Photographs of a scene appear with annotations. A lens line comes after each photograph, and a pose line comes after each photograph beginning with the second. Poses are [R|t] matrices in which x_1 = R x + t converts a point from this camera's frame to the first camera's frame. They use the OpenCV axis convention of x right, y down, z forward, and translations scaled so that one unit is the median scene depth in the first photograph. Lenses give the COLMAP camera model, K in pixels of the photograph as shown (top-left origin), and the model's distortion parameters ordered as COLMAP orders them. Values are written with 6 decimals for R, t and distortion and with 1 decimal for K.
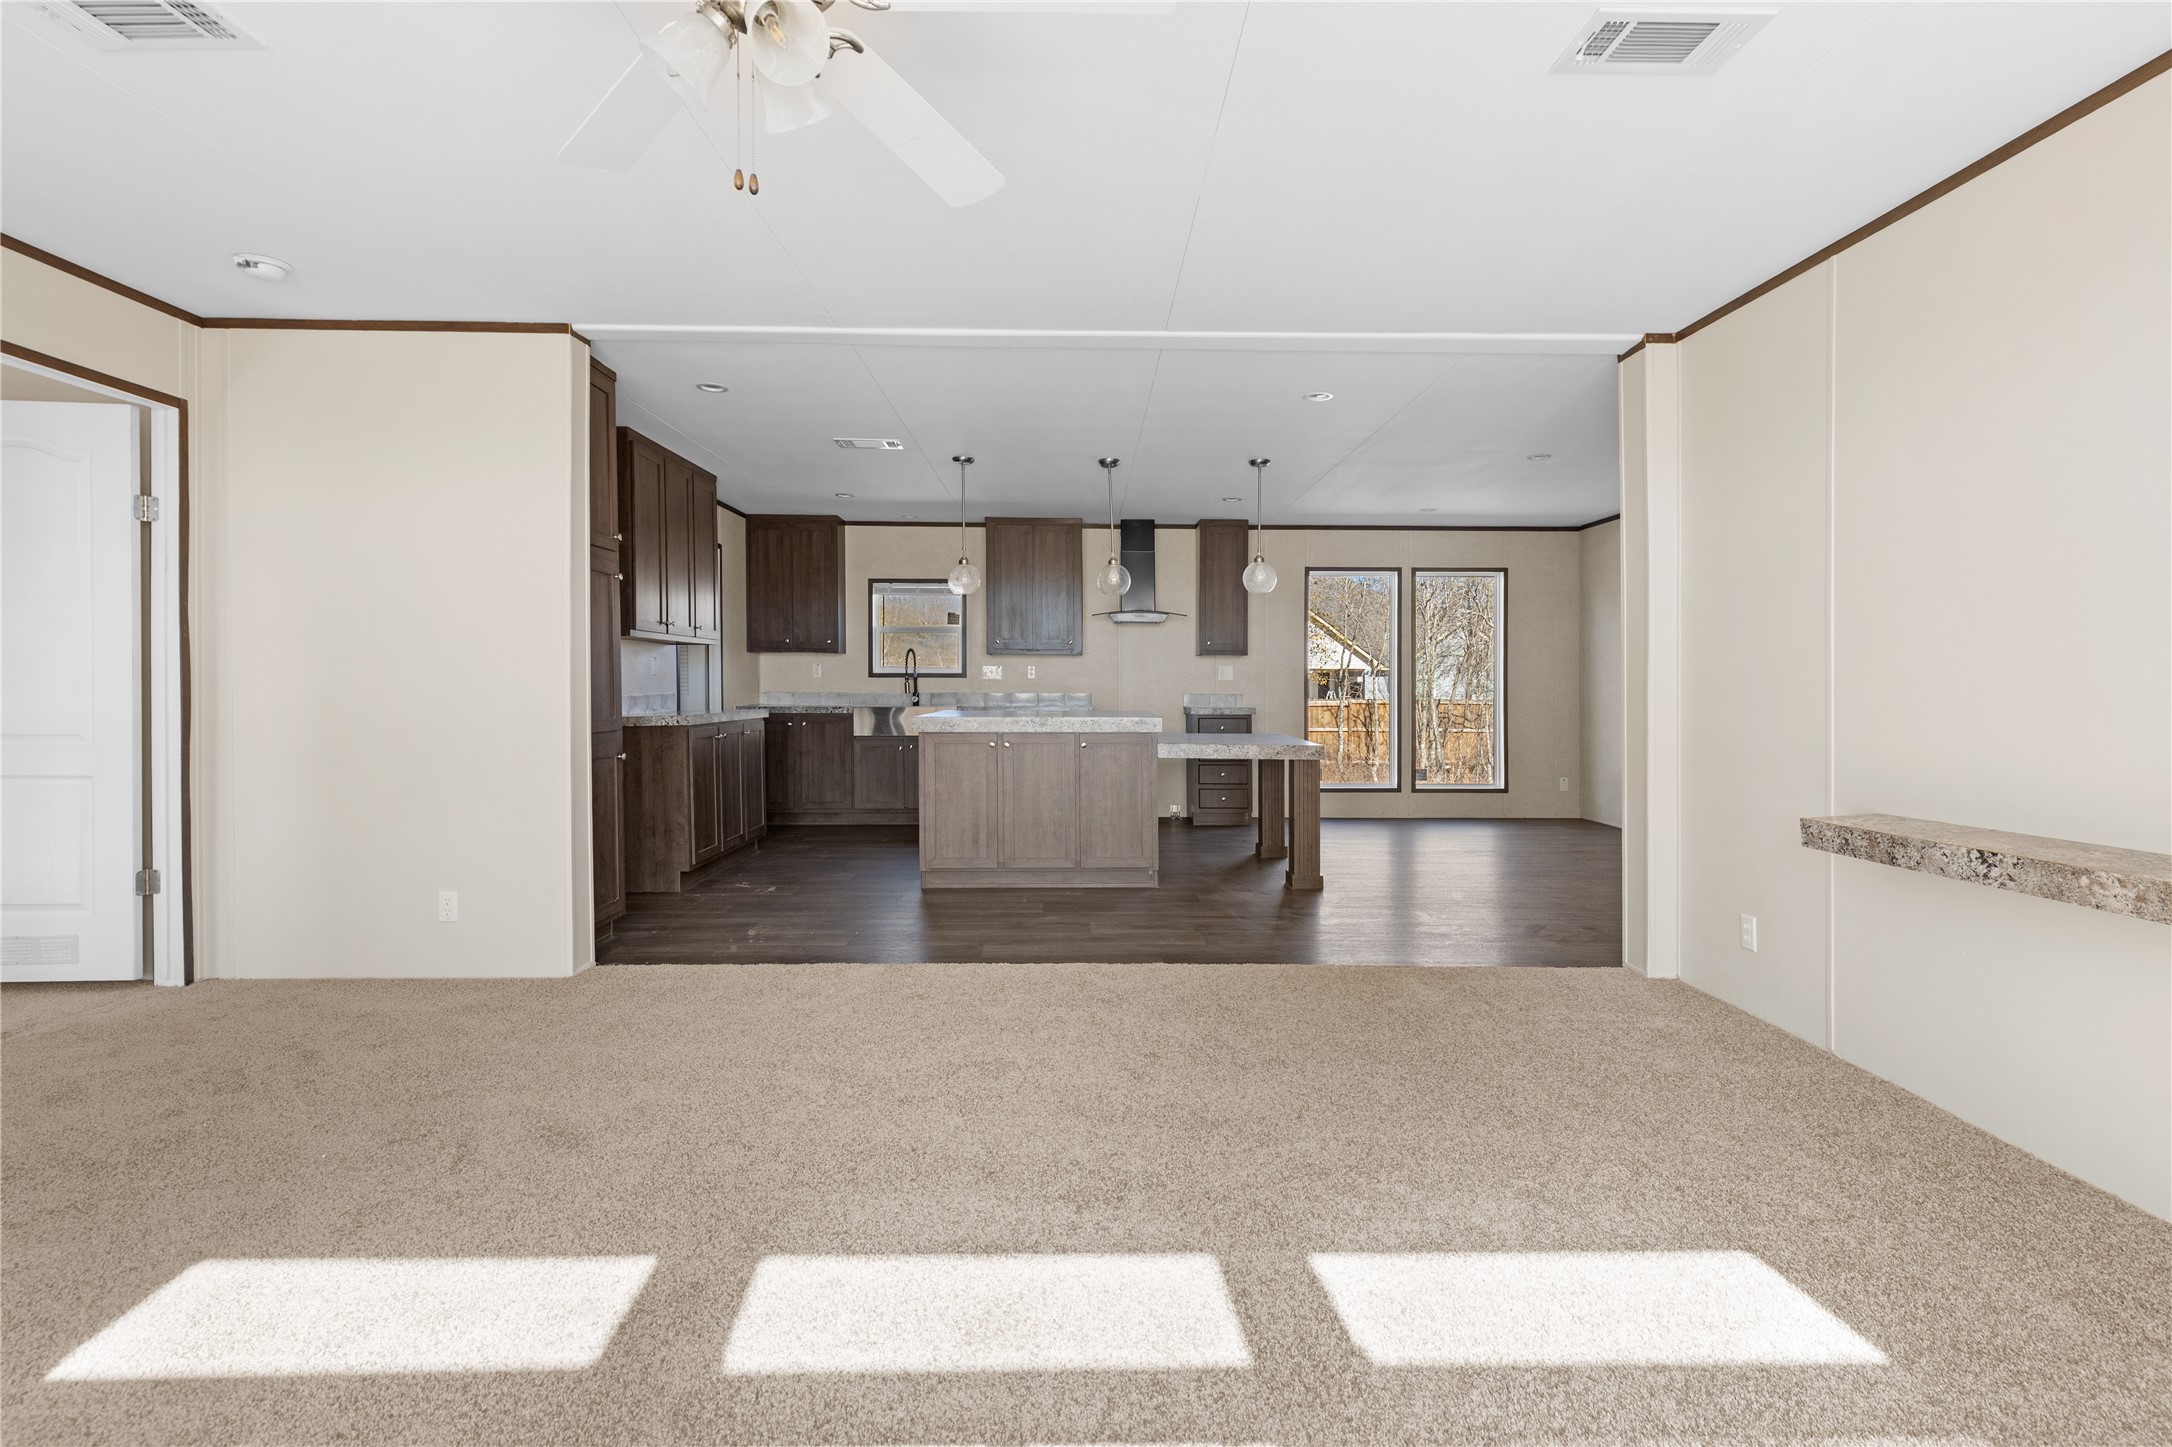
lens RADIAL K [[978.3, 0, 1121.7], [0, 978.3, 705.8], [0, 0, 1]] dist [0.007964, -0.002973]
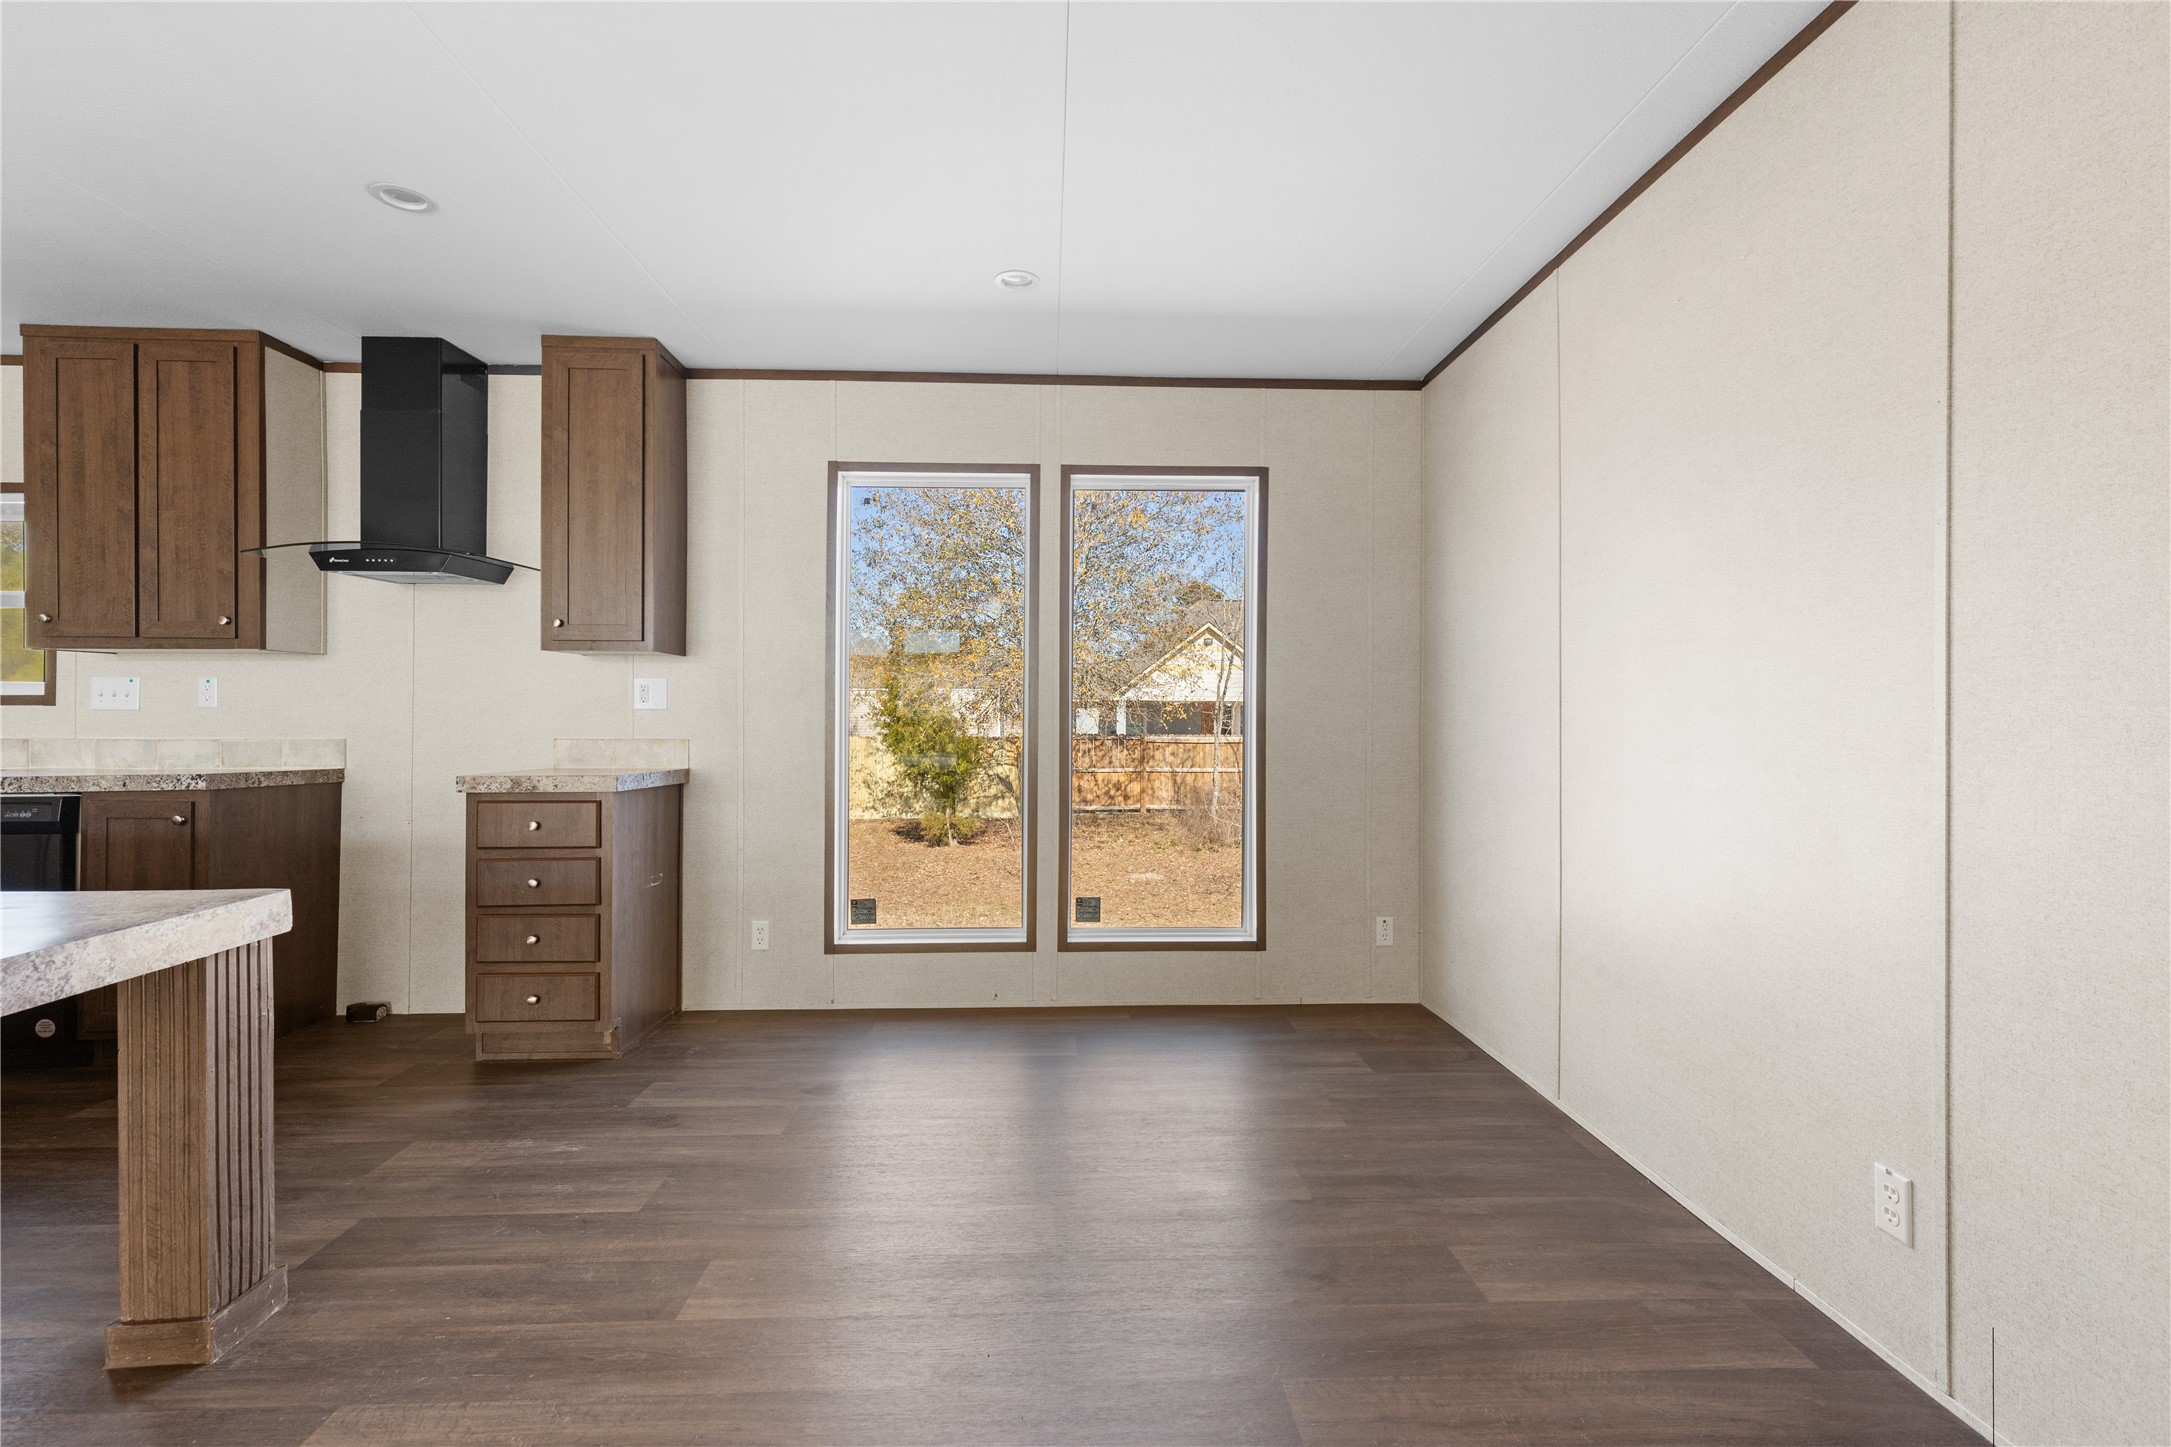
lens RADIAL K [[977.9, 0, 1094.7], [0, 977.9, 702.1], [0, 0, 1]] dist [0.007964, -0.002973]
pose [[0.999856, -0.002608, 0.016746, 0.323980], [0.003246, 0.999266, -0.038170, -0.012495], [-0.016634, 0.038219, 0.999131, 0.577873]]
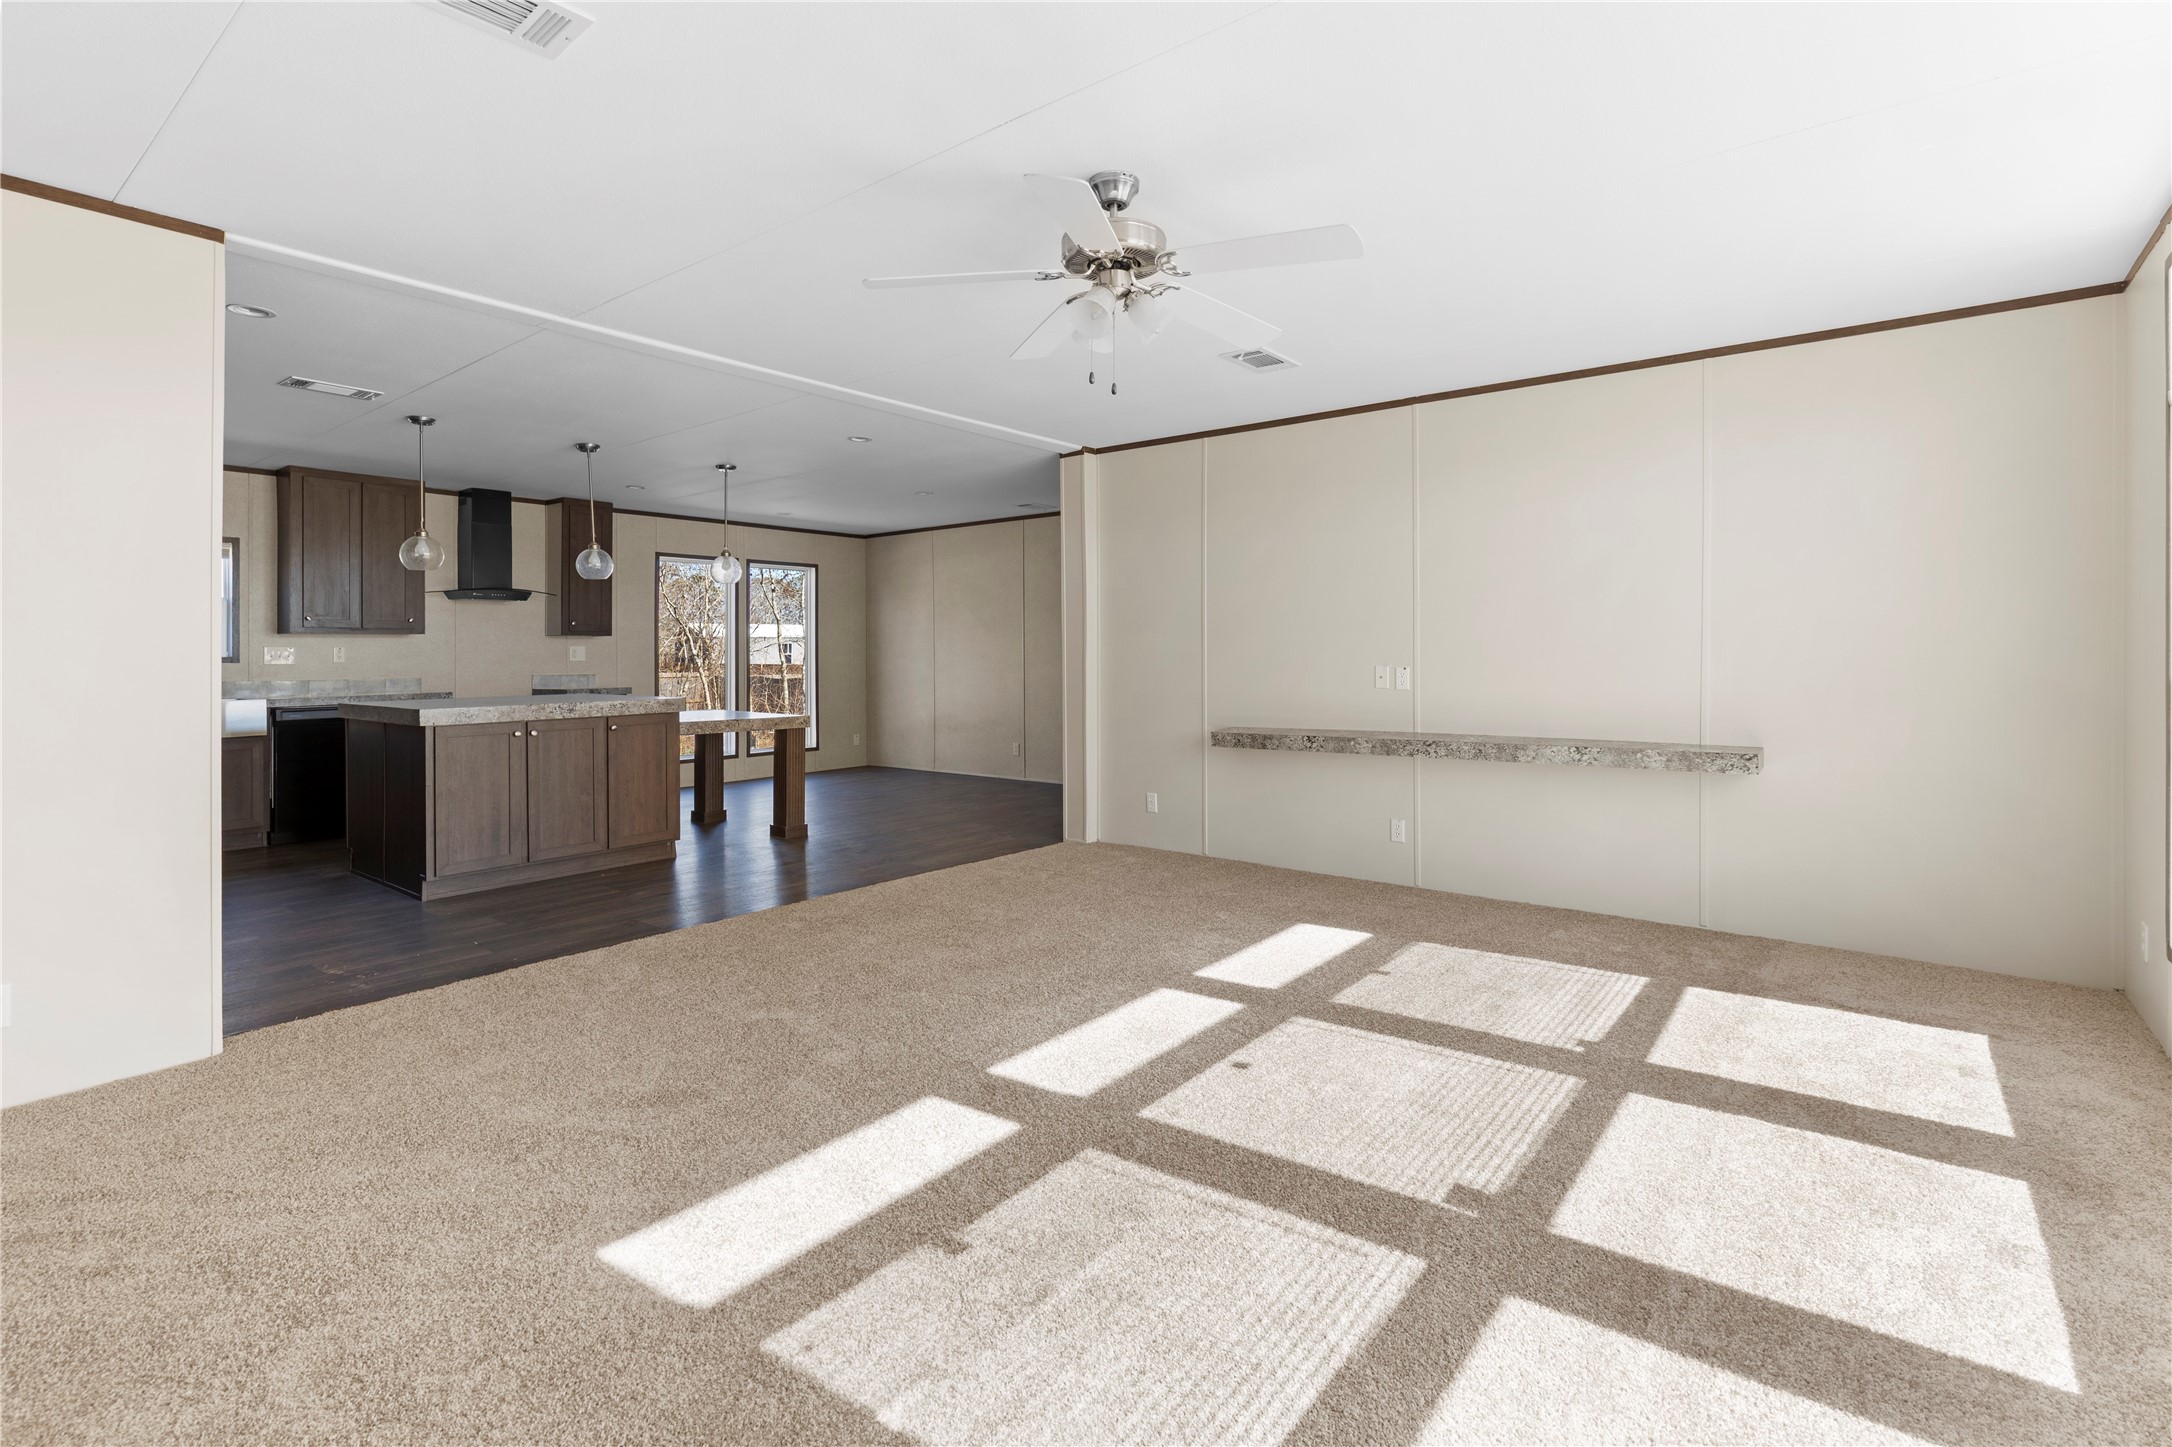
lens RADIAL K [[978.3, 0, 1063.1], [0, 978.3, 647.6], [0, 0, 1]] dist [0.007964, -0.002973]
pose [[0.663015, -0.003725, 0.748597, -0.326342], [0.027943, 0.999414, -0.019775, -0.007022], [-0.748085, 0.034029, 0.662730, -0.017691]]
